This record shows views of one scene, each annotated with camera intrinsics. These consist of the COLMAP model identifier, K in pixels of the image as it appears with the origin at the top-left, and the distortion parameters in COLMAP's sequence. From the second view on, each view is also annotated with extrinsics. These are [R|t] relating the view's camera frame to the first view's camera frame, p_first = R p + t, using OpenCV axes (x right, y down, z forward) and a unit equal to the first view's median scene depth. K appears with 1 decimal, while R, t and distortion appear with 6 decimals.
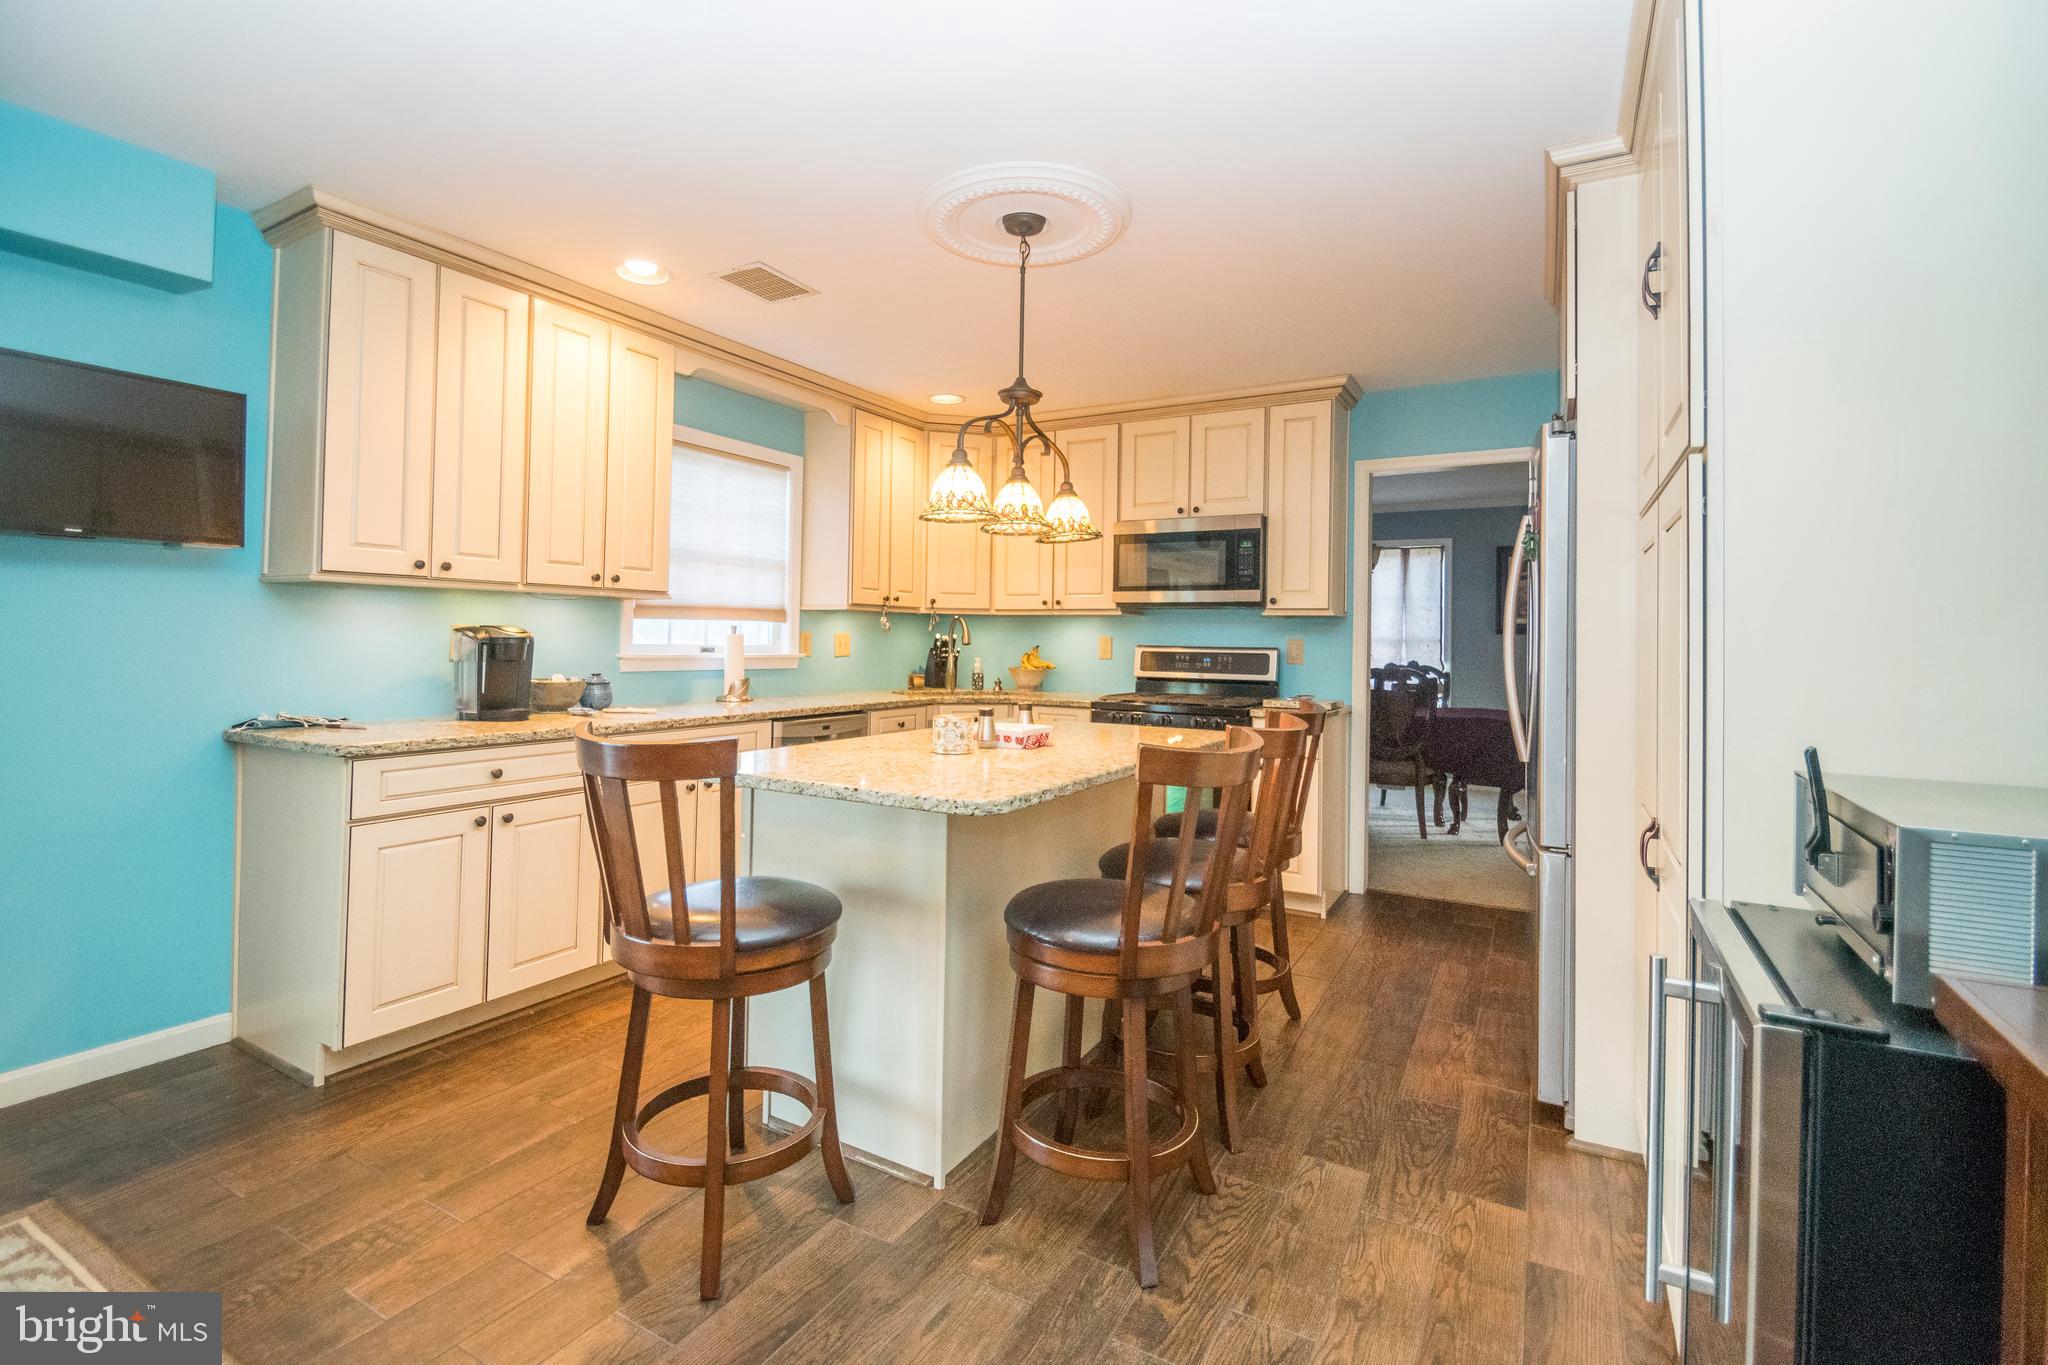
lens RADIAL K [[931.1, 0, 1014.5], [0, 931.1, 625.5], [0, 0, 1]] dist [-0.000466, -0.000415]
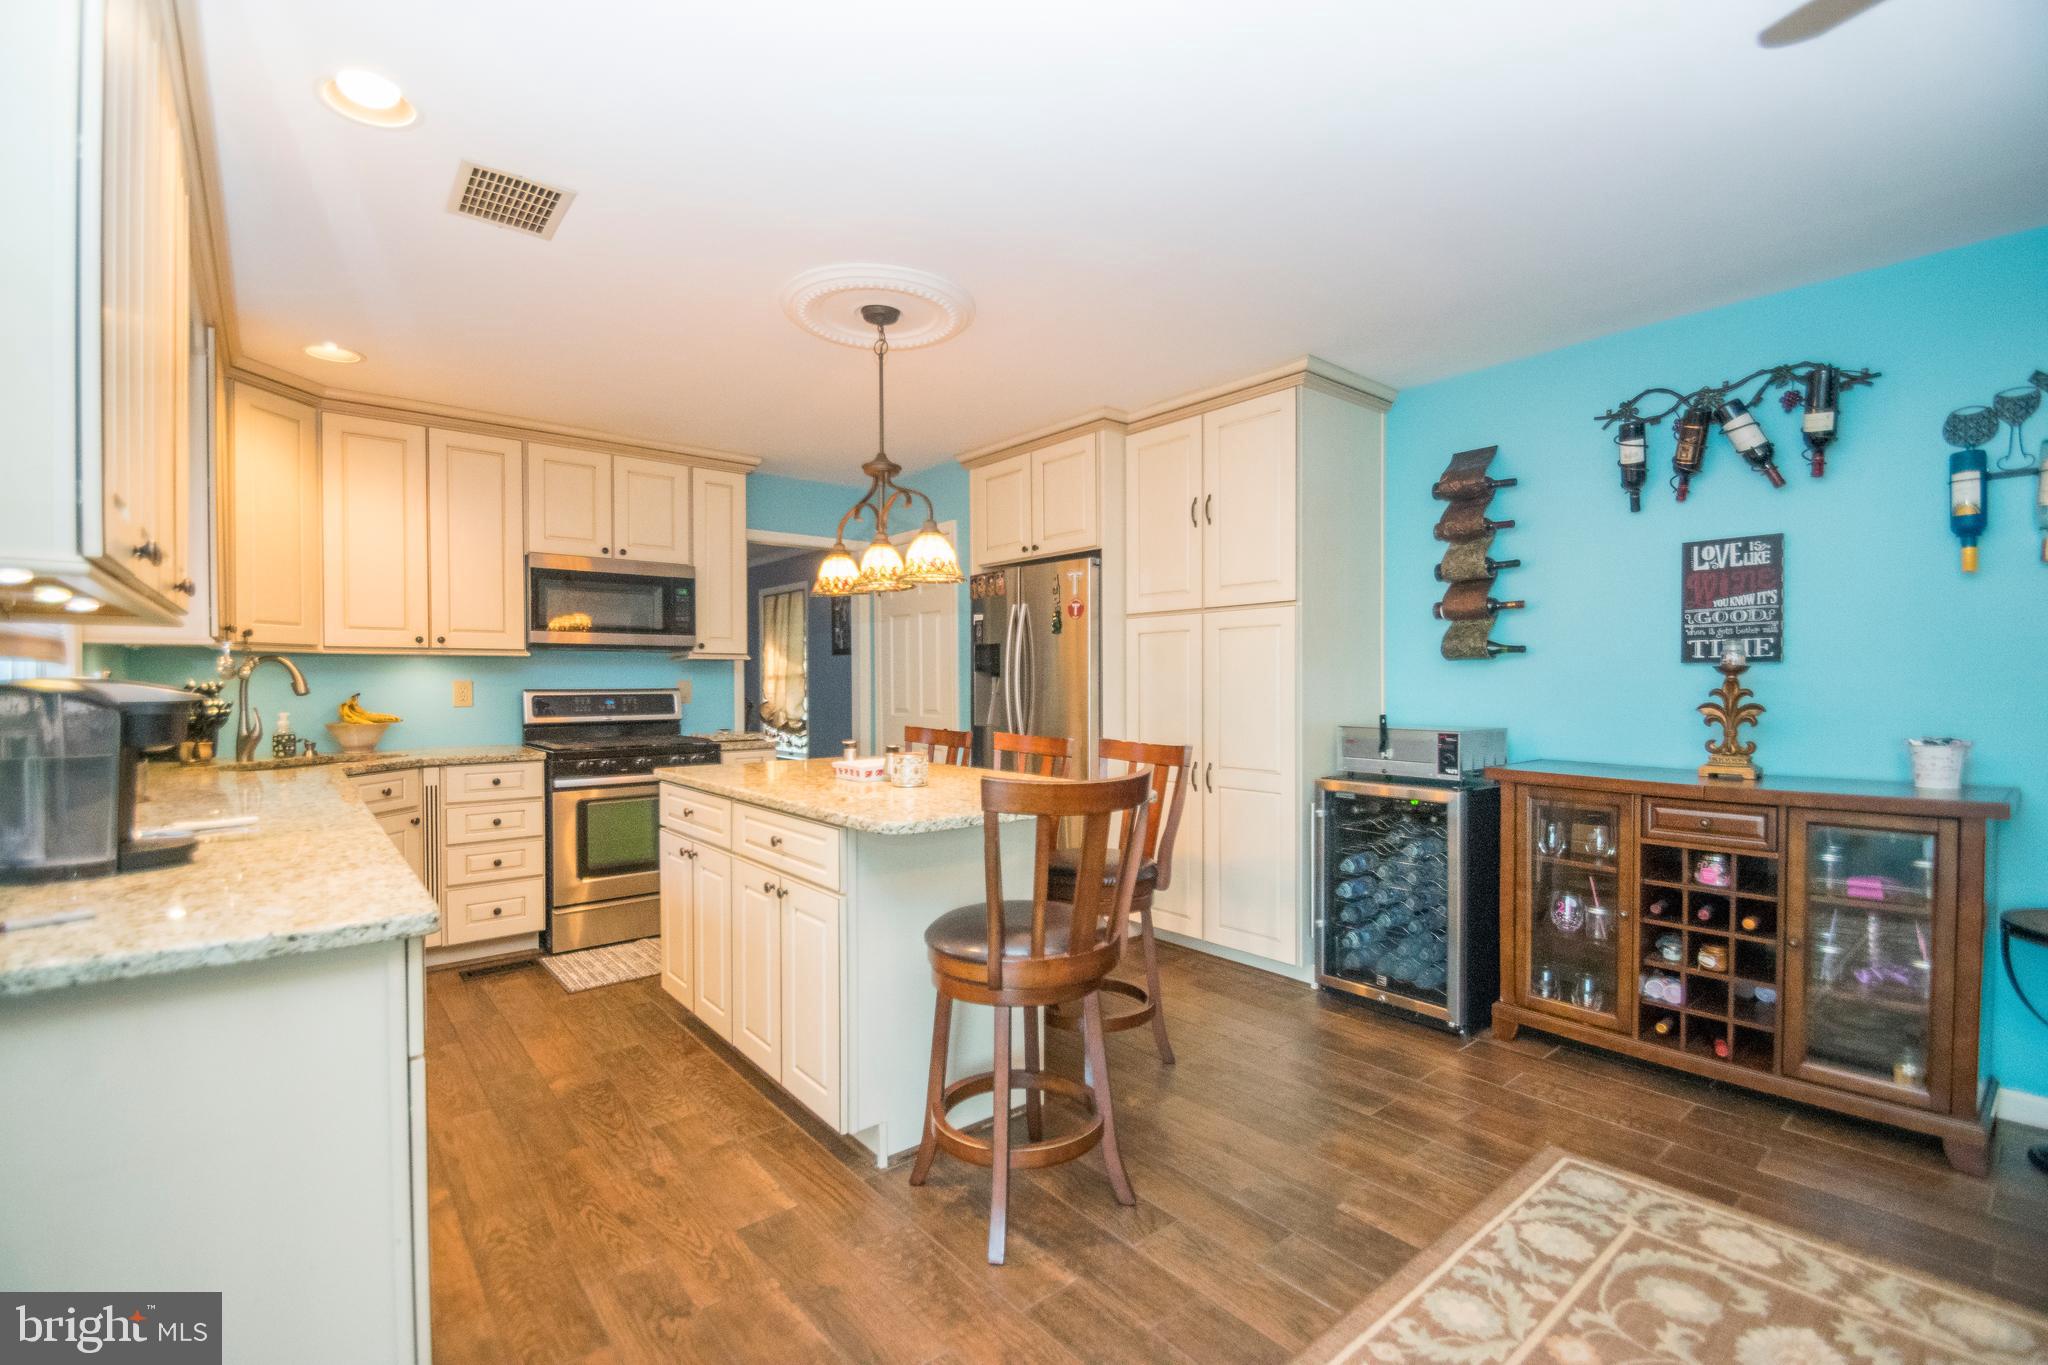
lens RADIAL K [[899.8, 0, 1014.5], [0, 899.8, 689.2], [0, 0, 1]] dist [0.000871, -0.008783]
pose [[0.354397, -0.023753, 0.934793, -0.606721], [-0.005463, 0.999608, 0.027472, -0.006574], [-0.935079, -0.014843, 0.354128, 0.287288]]
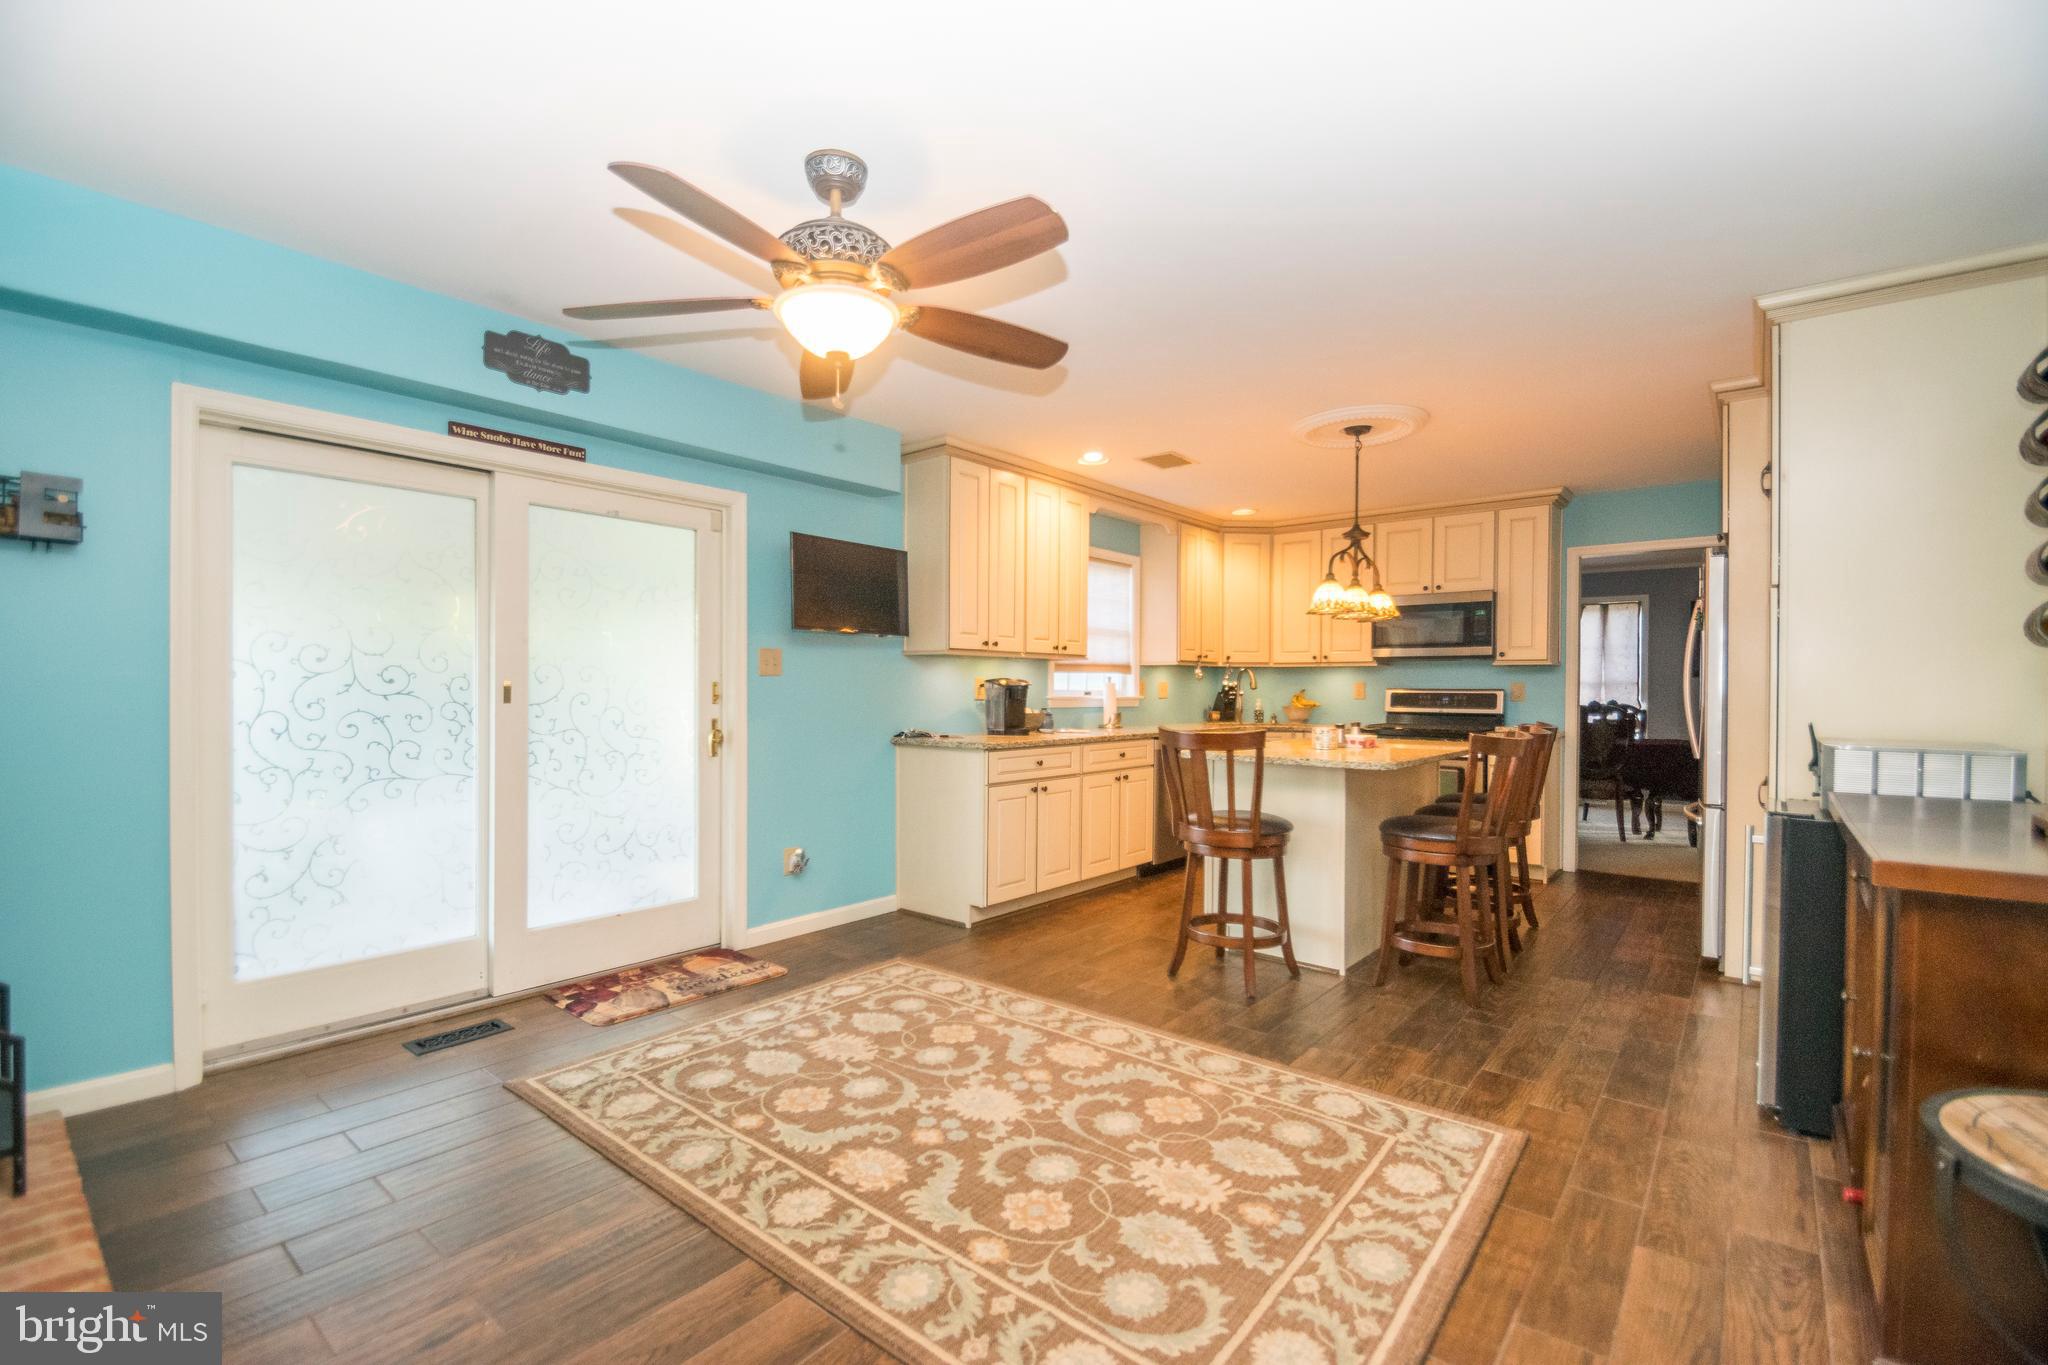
lens RADIAL K [[899.8, 0, 1014.5], [0, 899.8, 689.2], [0, 0, 1]] dist [0.000871, -0.008783]
pose [[0.984284, -0.008220, -0.176404, -0.196630], [0.010995, 0.999831, 0.014759, -0.002733], [0.176253, -0.016467, 0.984207, -0.428327]]
